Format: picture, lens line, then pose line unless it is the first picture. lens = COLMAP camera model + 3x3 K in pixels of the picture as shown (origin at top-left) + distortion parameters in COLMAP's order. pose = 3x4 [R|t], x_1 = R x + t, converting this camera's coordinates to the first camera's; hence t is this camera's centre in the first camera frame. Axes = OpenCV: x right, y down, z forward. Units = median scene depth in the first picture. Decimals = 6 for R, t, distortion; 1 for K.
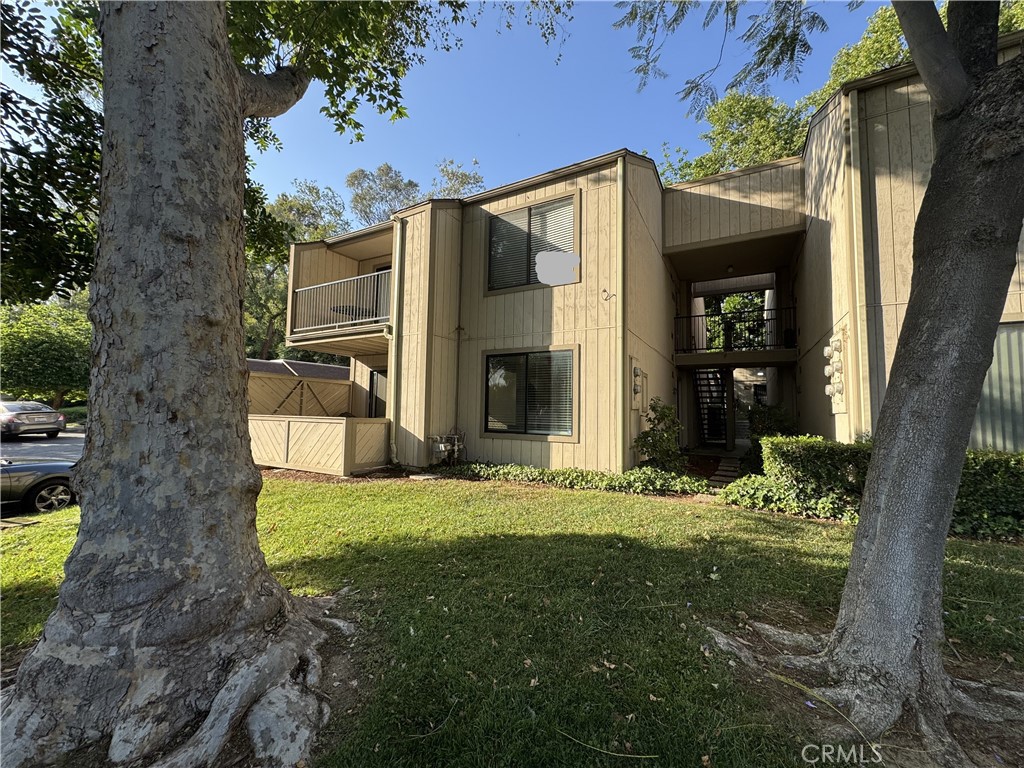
lens RADIAL K [[409.0, 0, 513.9], [0, 409.0, 387.3], [0, 0, 1]] dist [0.000760, 0.000030]
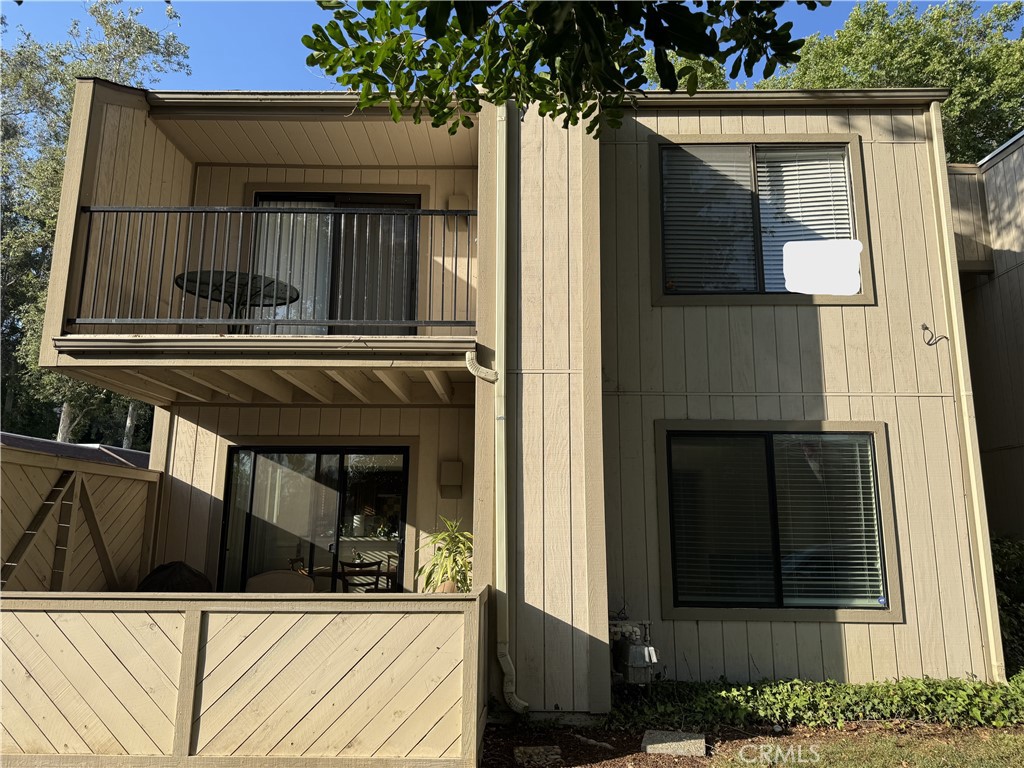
lens RADIAL K [[729.5, 0, 511.9], [0, 729.5, 381.8], [0, 0, 1]] dist [0.024243, -0.002156]
pose [[0.875891, 0.083631, 0.475206, -0.639741], [-0.023226, 0.991031, -0.131601, -0.022763], [-0.481950, 0.104231, 0.869977, 0.386901]]
